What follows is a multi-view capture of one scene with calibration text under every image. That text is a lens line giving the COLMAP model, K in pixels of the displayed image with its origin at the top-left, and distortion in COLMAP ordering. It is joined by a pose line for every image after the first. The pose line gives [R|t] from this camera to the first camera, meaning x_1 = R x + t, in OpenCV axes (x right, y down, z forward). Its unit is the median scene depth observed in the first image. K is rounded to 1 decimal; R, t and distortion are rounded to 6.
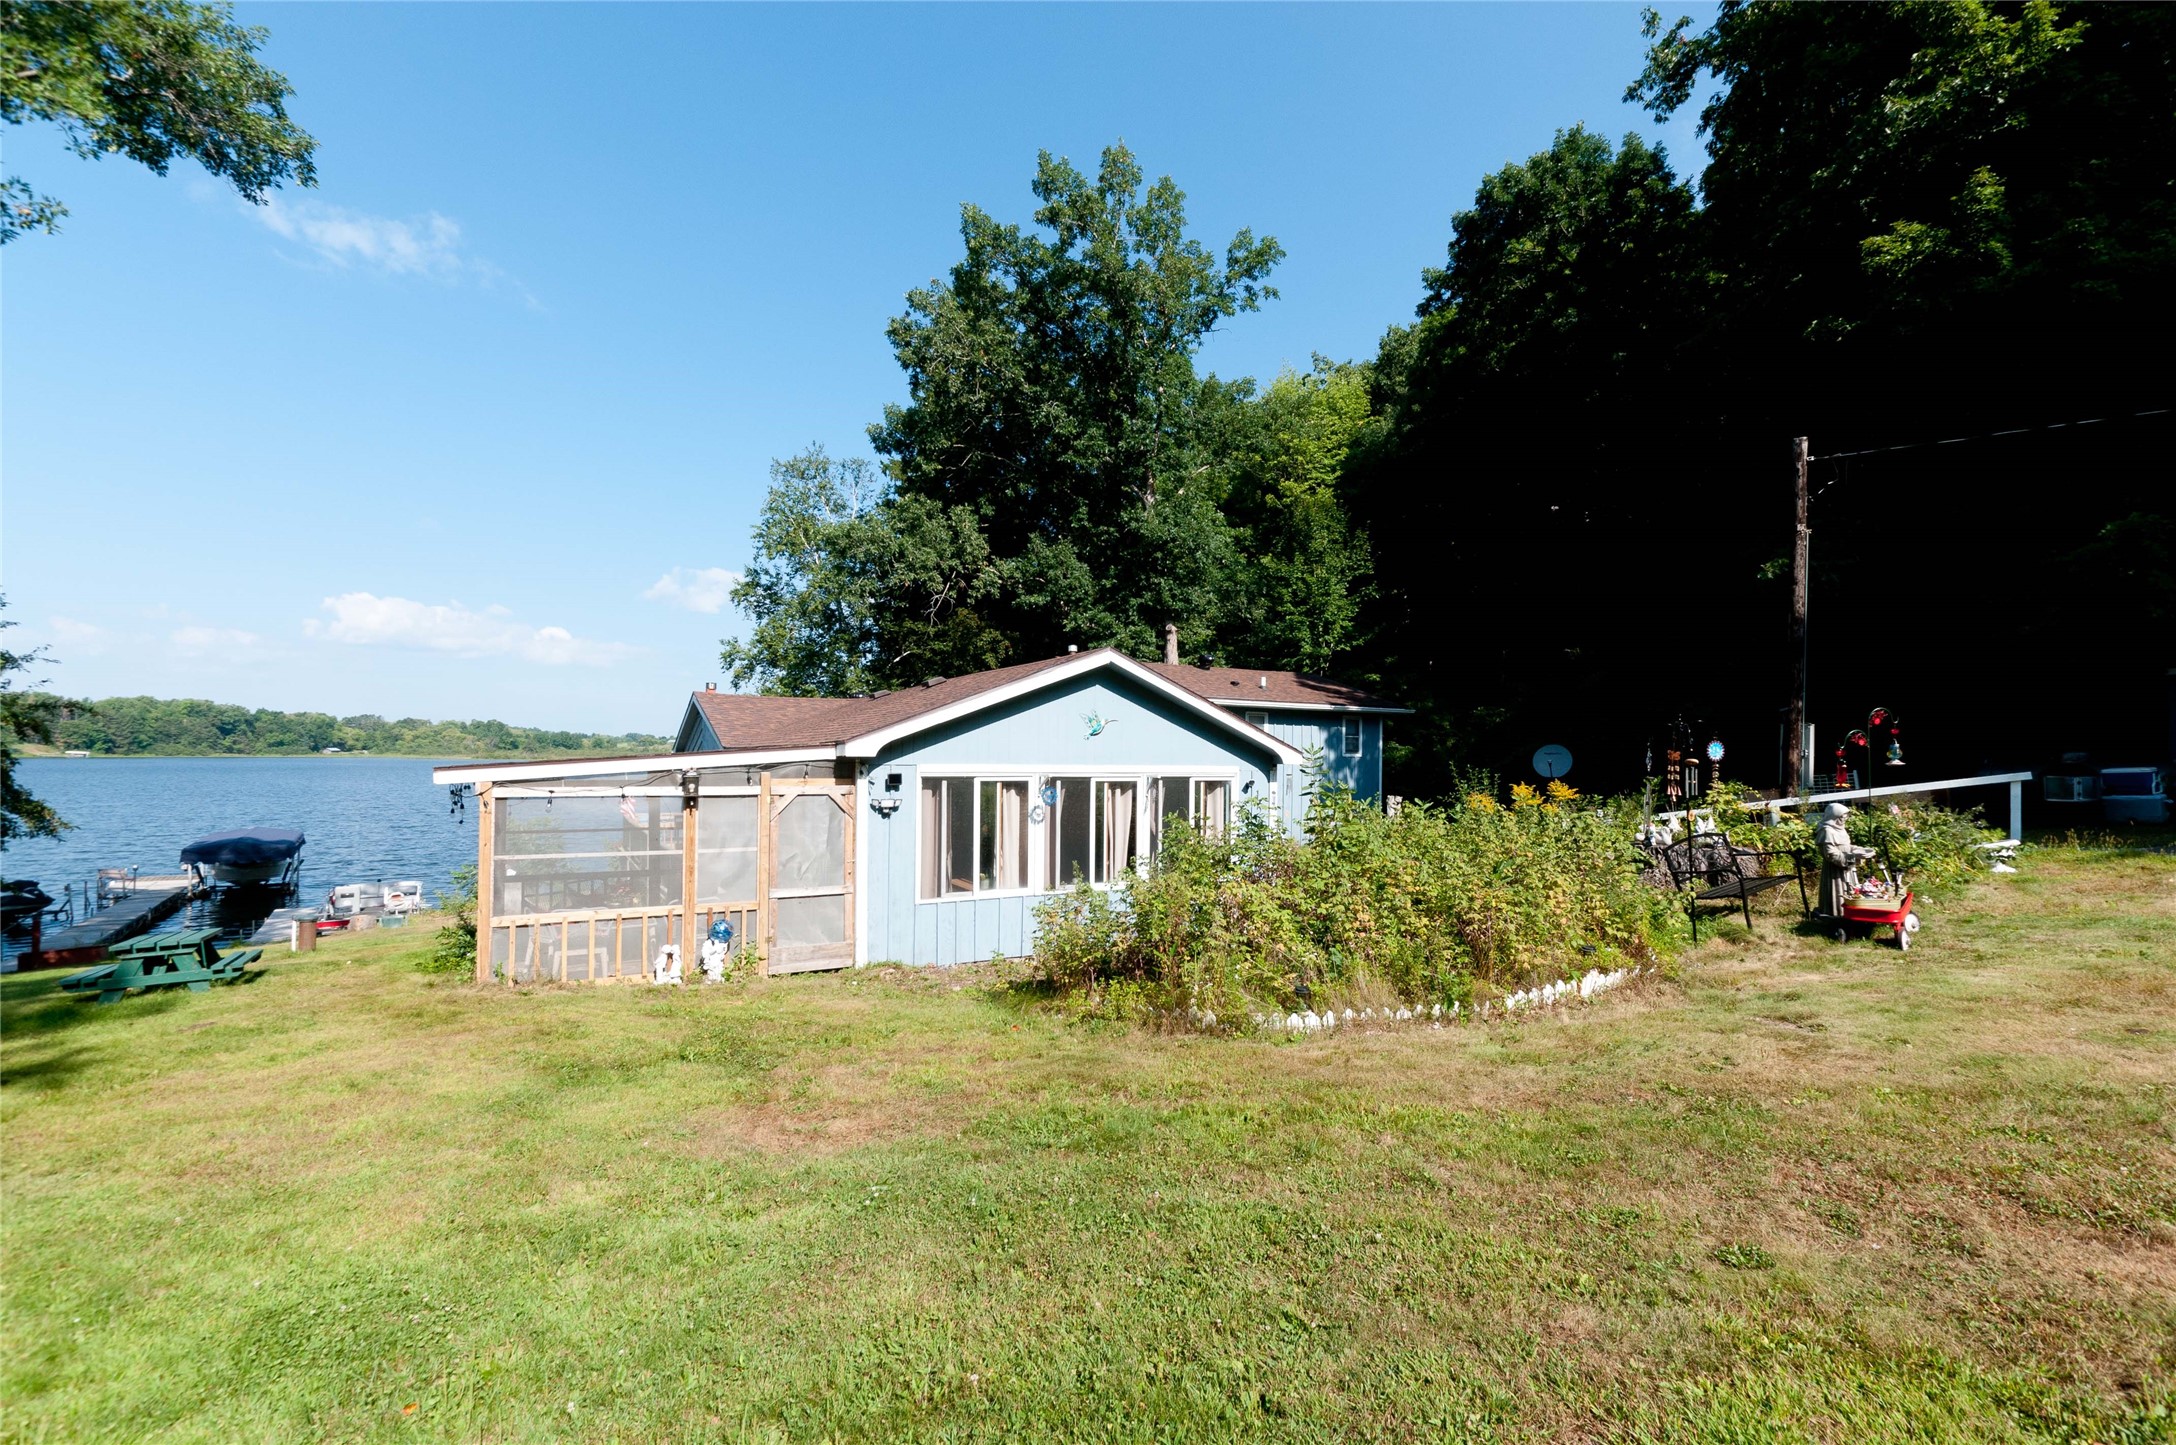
lens RADIAL K [[941.8, 0, 1069.5], [0, 941.8, 723.5], [0, 0, 1]] dist [0.009788, 0.000356]
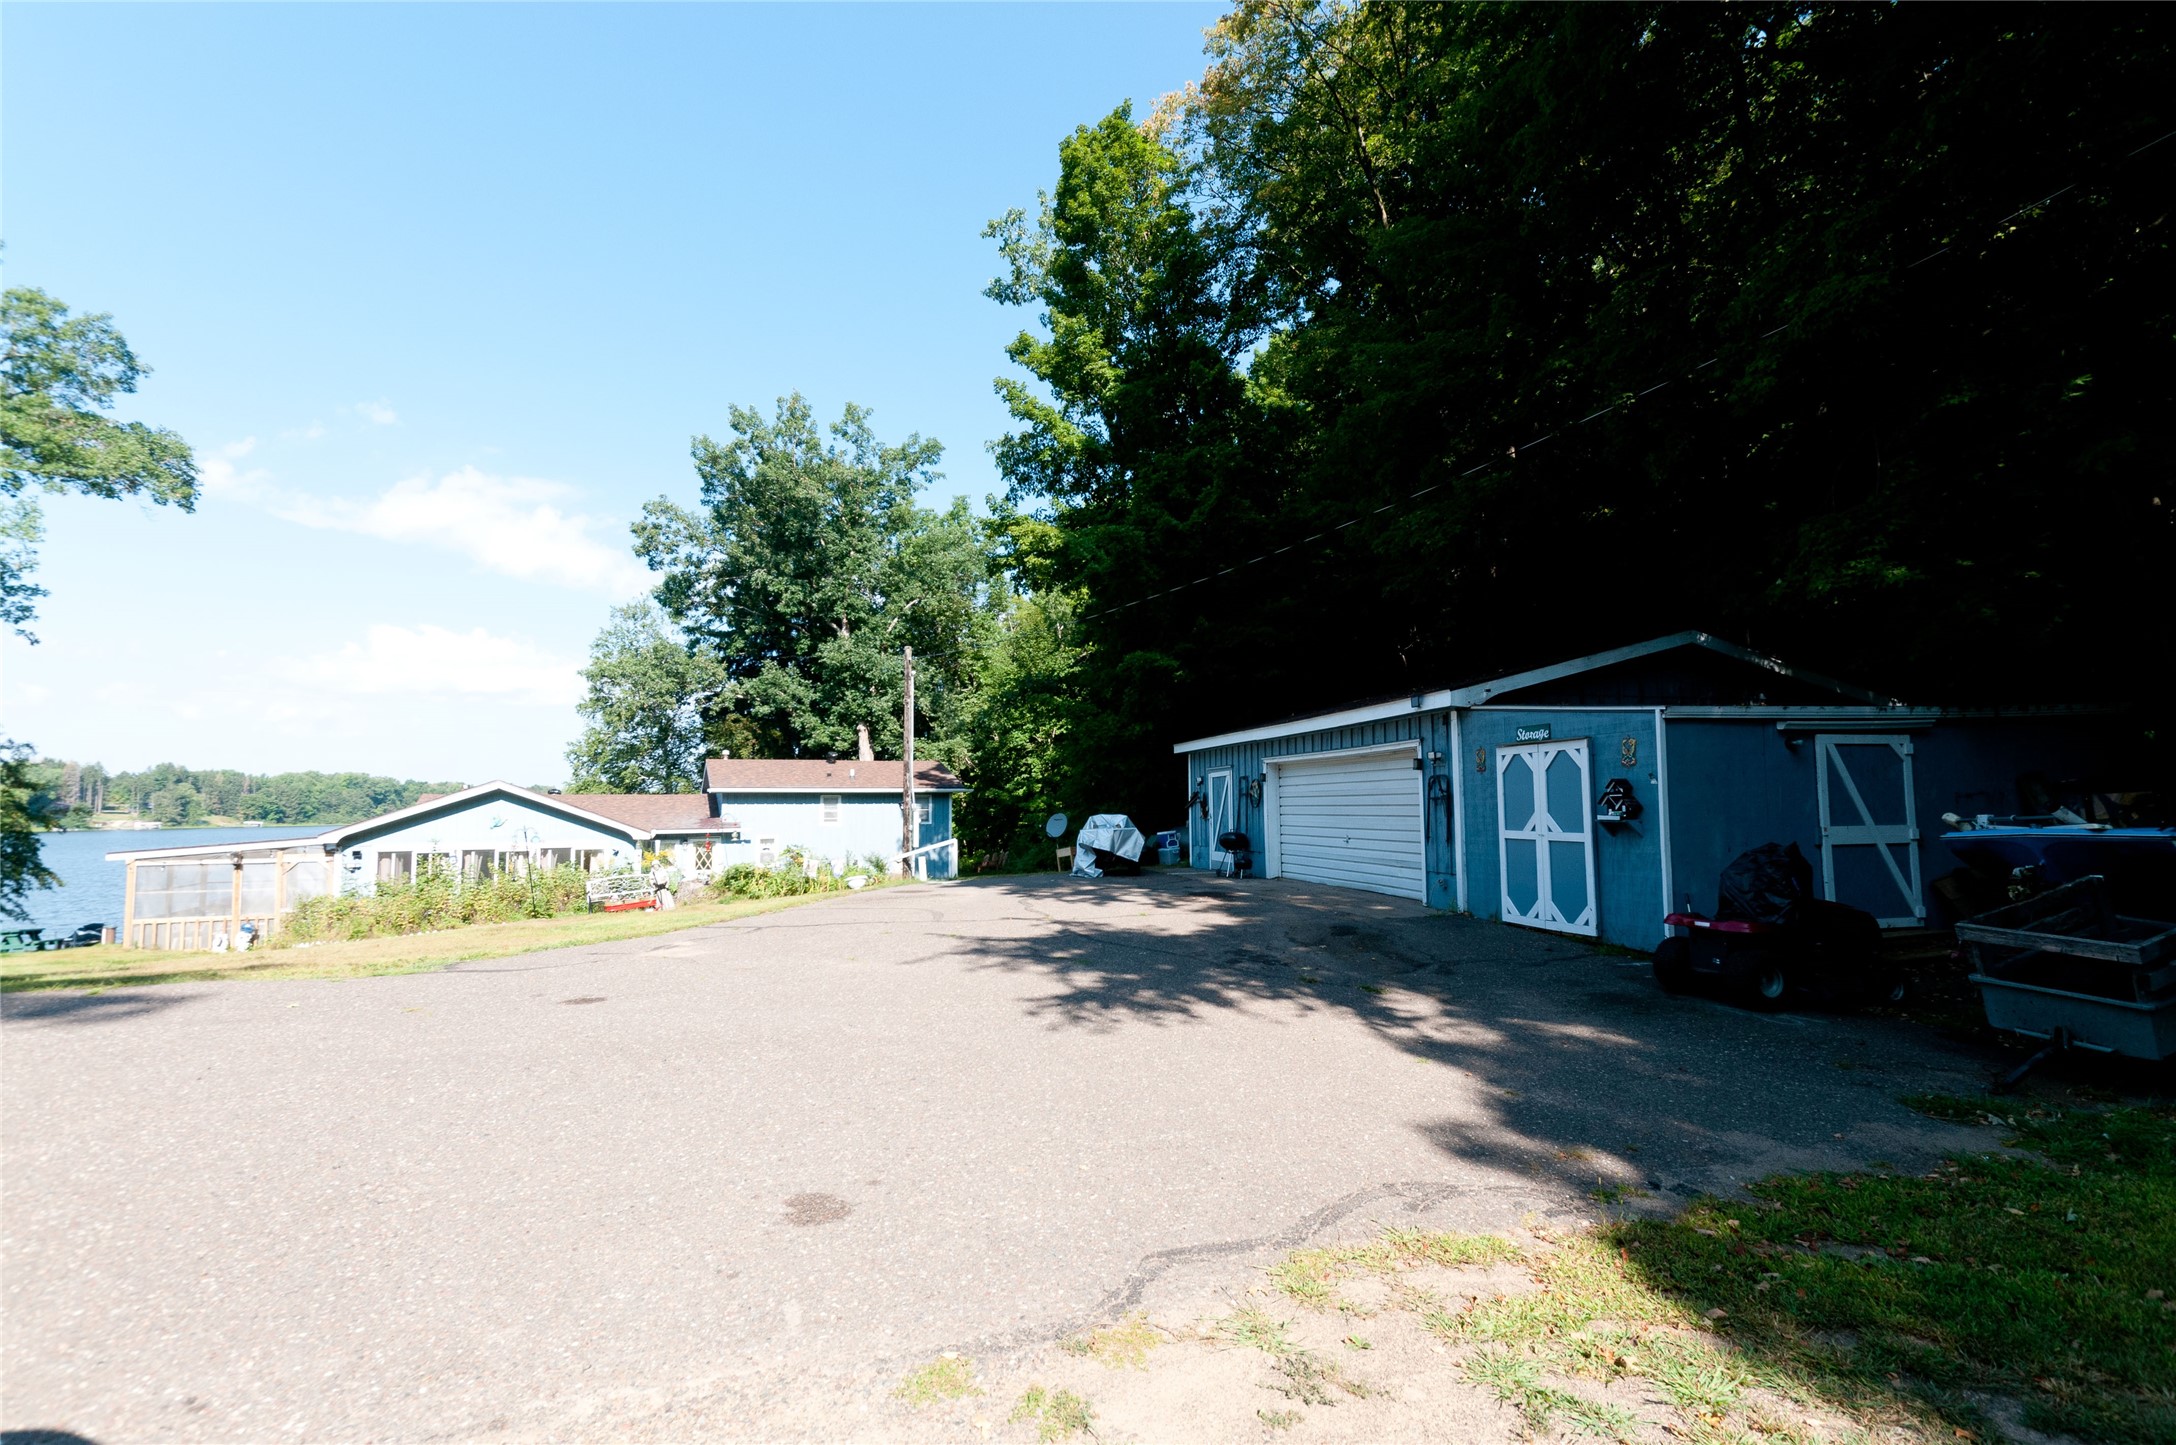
lens RADIAL K [[949.5, 0, 1090.8], [0, 949.5, 739.1], [0, 0, 1]] dist [0.012370, -0.006049]
pose [[0.994795, -0.026193, -0.098470, 0.530092], [0.022506, 0.999010, -0.038374, -0.024146], [0.099377, 0.035958, 0.994400, -0.296374]]
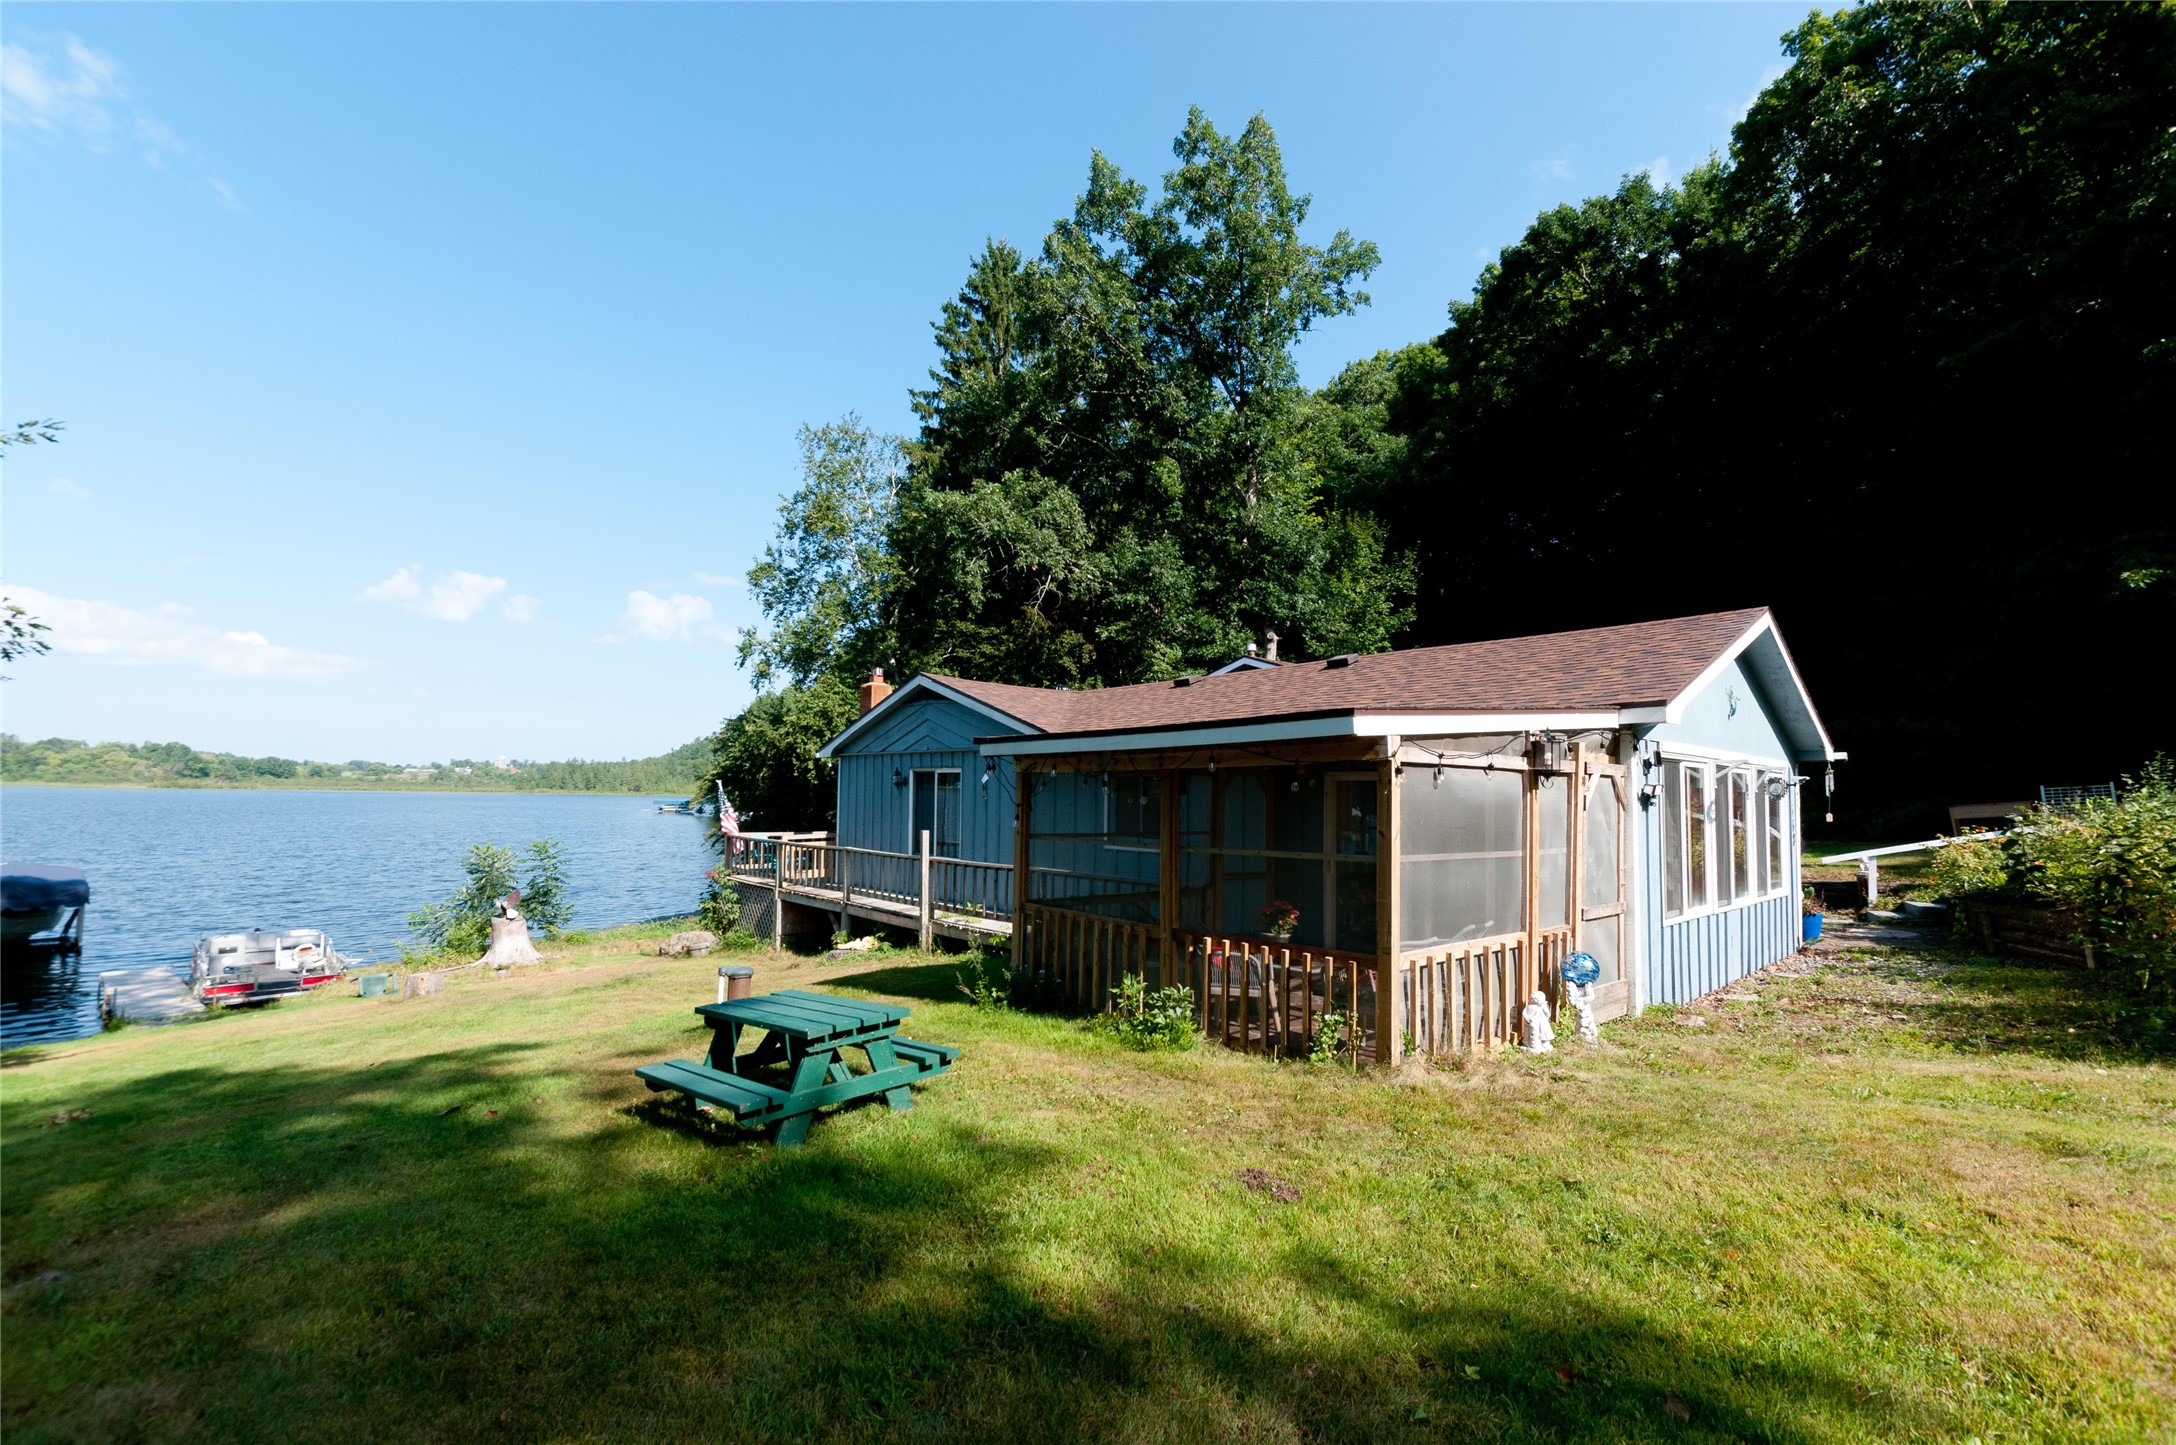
lens RADIAL K [[932.8, 0, 1084.3], [0, 932.8, 738.8], [0, 0, 1]] dist [0.016507, -0.006732]
pose [[0.974942, 0.017461, 0.221773, -0.262439], [-0.013057, 0.999688, -0.021309, 0.021817], [-0.222076, 0.017880, 0.974865, 0.125275]]
